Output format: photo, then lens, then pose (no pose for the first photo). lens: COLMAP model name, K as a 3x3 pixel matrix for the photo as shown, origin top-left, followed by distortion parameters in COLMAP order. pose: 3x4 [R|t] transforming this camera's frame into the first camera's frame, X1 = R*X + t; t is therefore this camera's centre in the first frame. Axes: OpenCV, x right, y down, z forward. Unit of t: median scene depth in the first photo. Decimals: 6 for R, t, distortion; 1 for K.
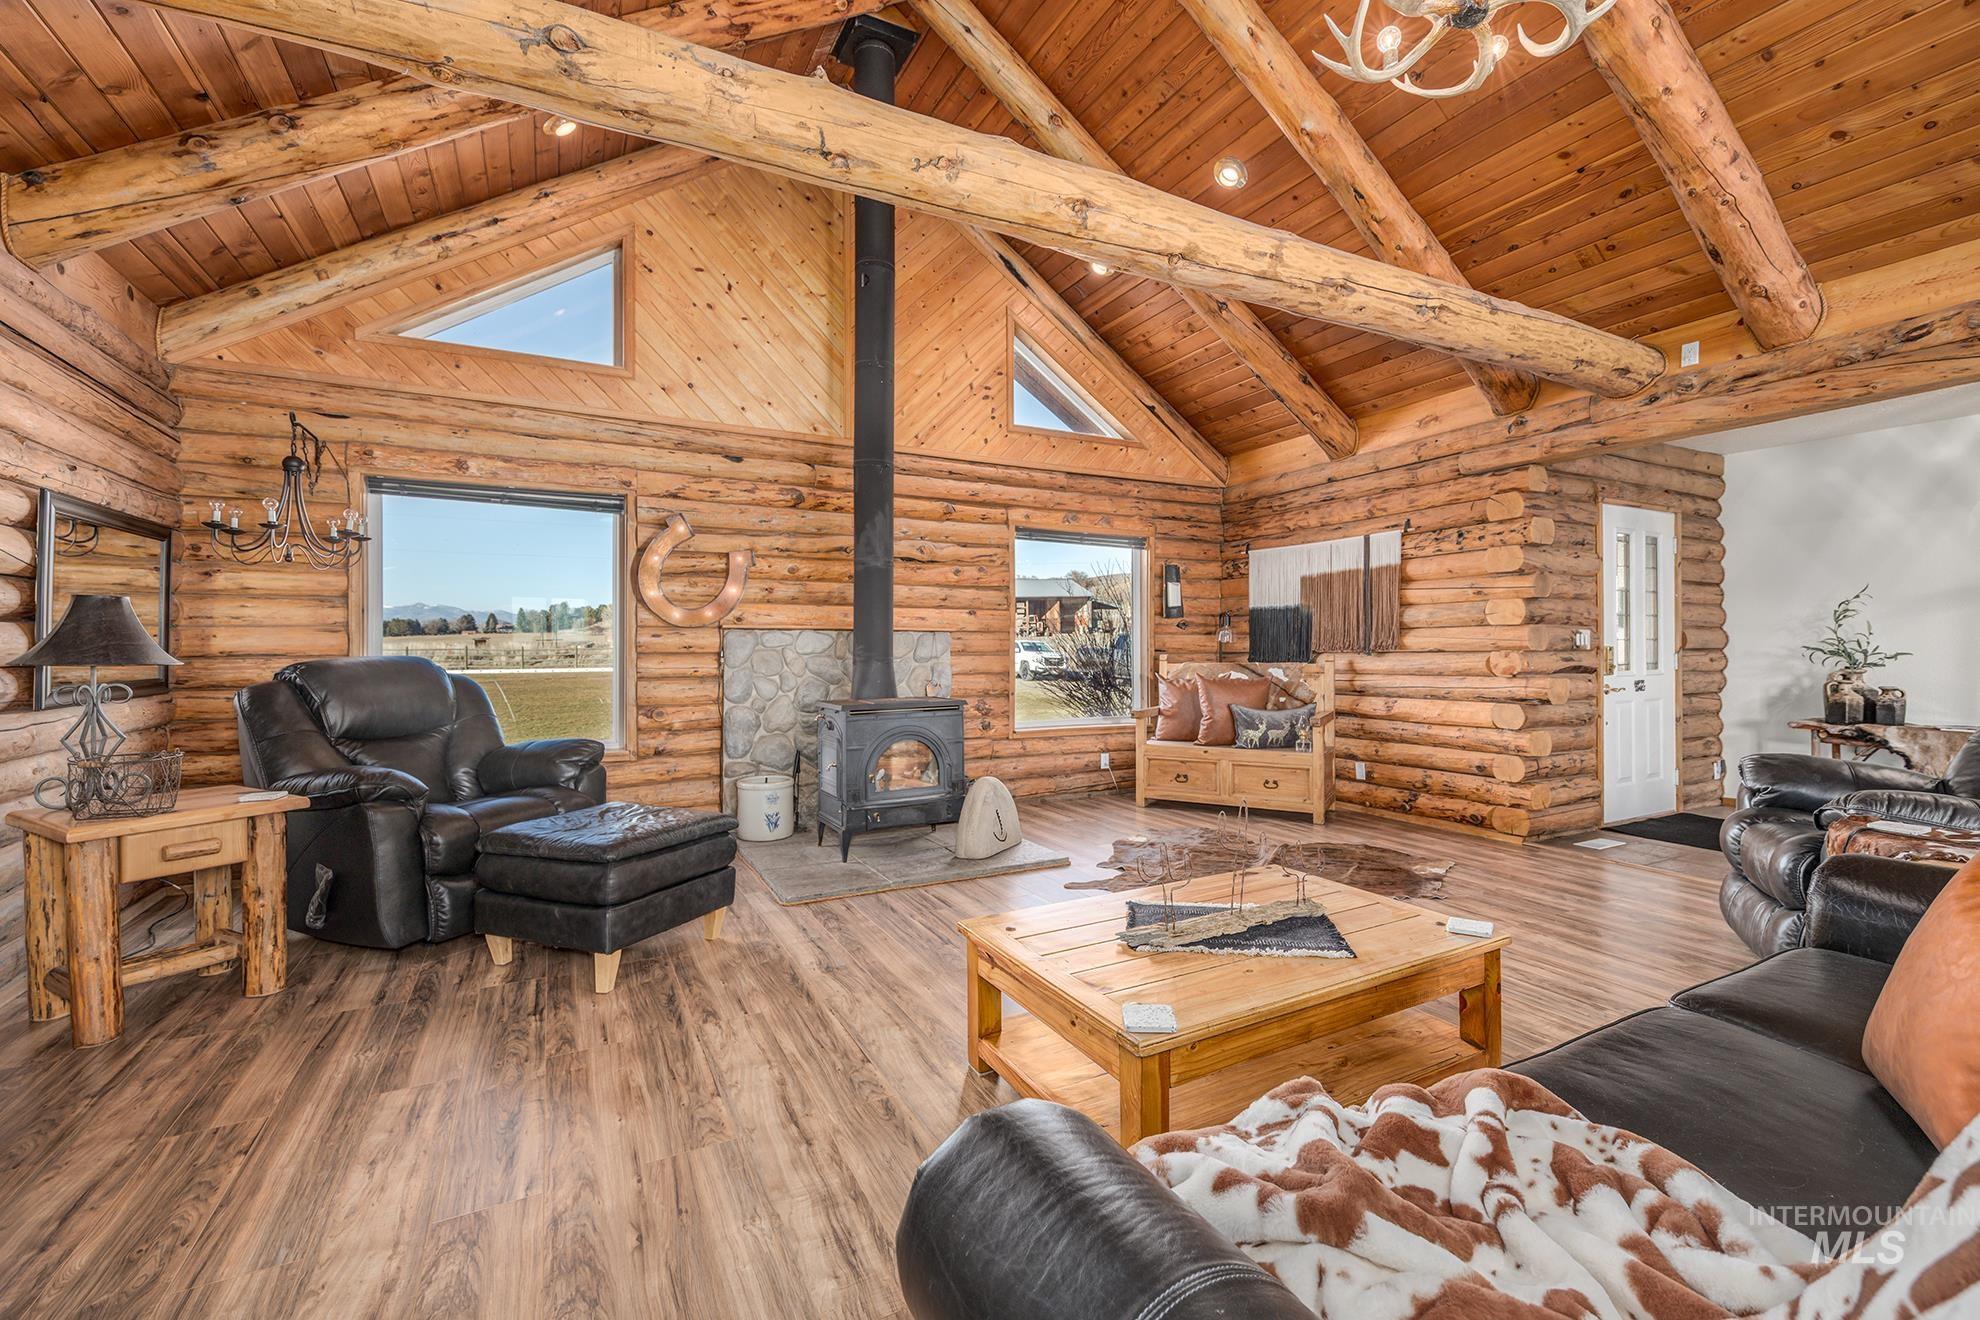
lens RADIAL K [[900.1, 0, 898.0], [0, 900.1, 643.9], [0, 0, 1]] dist [0.004313, -0.000267]
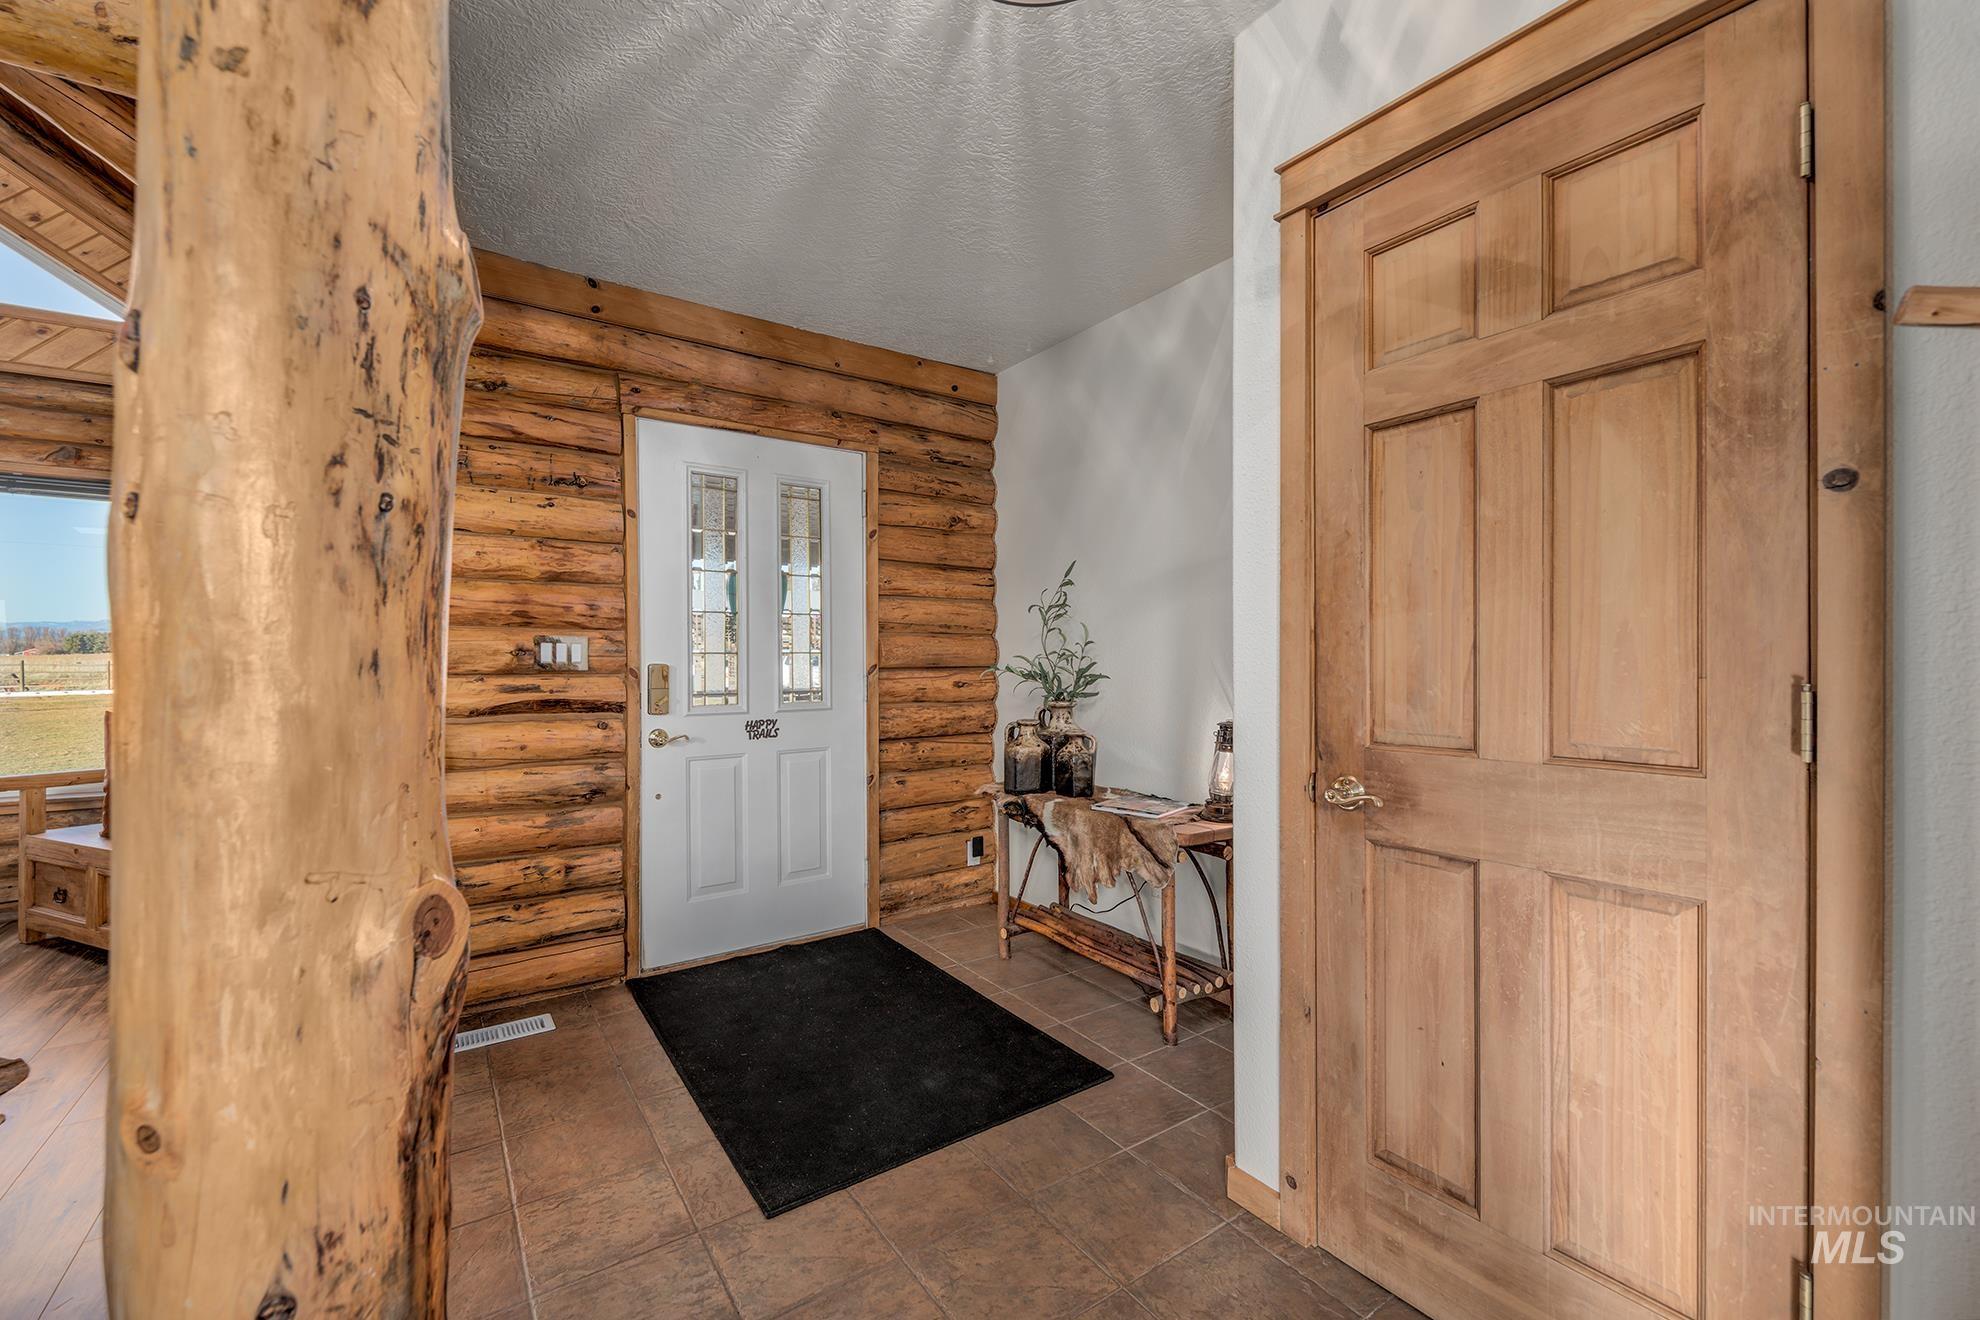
lens RADIAL K [[900.1, 0, 996.8], [0, 900.1, 660.1], [0, 0, 1]] dist [0.004313, -0.000267]
pose [[0.989030, -0.001975, 0.147700, 0.917678], [0.001318, 0.999989, 0.004543, -0.002784], [-0.147707, -0.004298, 0.989022, 0.391531]]
